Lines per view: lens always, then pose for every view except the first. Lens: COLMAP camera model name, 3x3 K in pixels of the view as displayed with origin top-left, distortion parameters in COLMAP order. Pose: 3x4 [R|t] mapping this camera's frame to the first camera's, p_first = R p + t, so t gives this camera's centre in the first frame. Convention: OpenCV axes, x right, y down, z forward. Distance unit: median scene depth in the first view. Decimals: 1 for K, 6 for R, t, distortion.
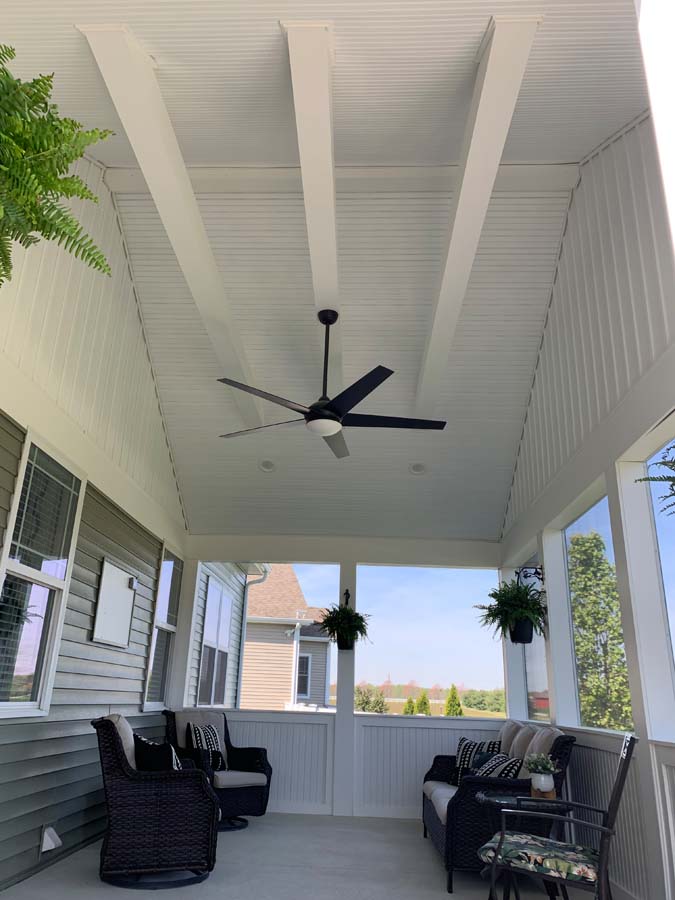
lens RADIAL K [[688.5, 0, 337.5], [0, 688.5, 450.0], [0, 0, 1]] dist [0.006506, -0.001136]
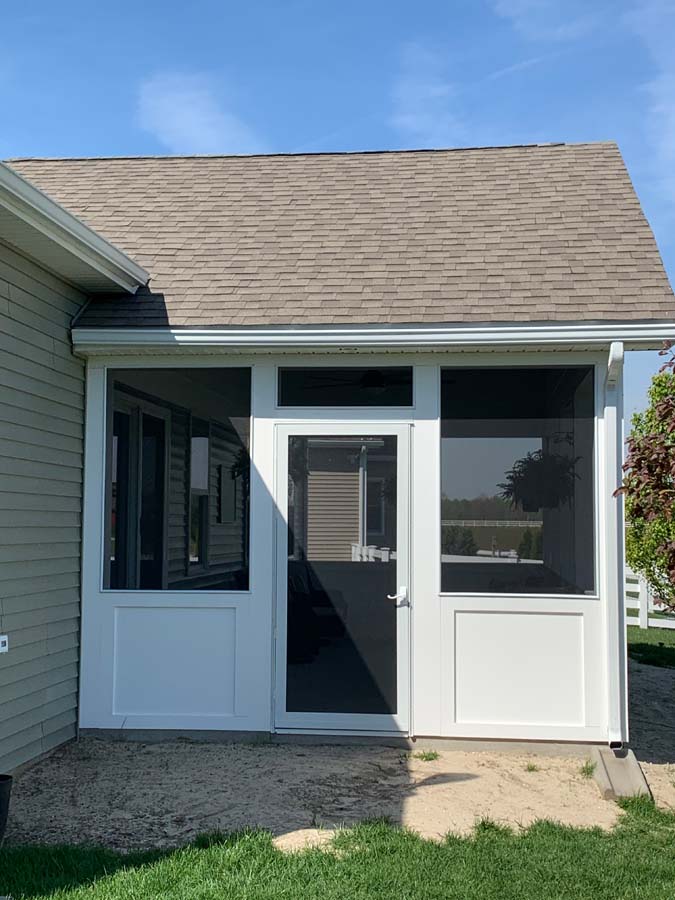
lens RADIAL K [[1260.5, 0, 337.5], [0, 1260.5, 450.0], [0, 0, 1]] dist [0.113959, -0.006565]
pose [[0.996194, -0.034228, -0.080162, 0.076982], [0.055608, 0.957769, 0.282109, -0.413806], [0.067120, -0.285493, 0.956028, -0.999872]]
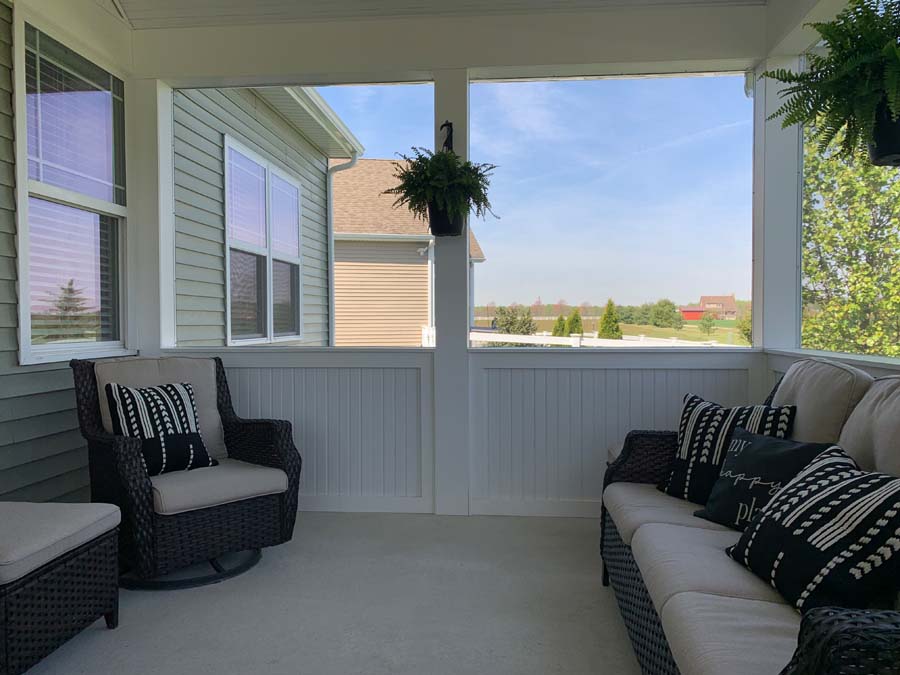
lens RADIAL K [[688.5, 0, 450.0], [0, 688.5, 337.5], [0, 0, 1]] dist [0.006506, -0.001136]
pose [[0.997641, -0.033721, -0.059798, 0.041386], [0.053170, 0.930533, 0.362328, 0.170944], [0.043426, -0.364653, 0.930130, 0.481198]]
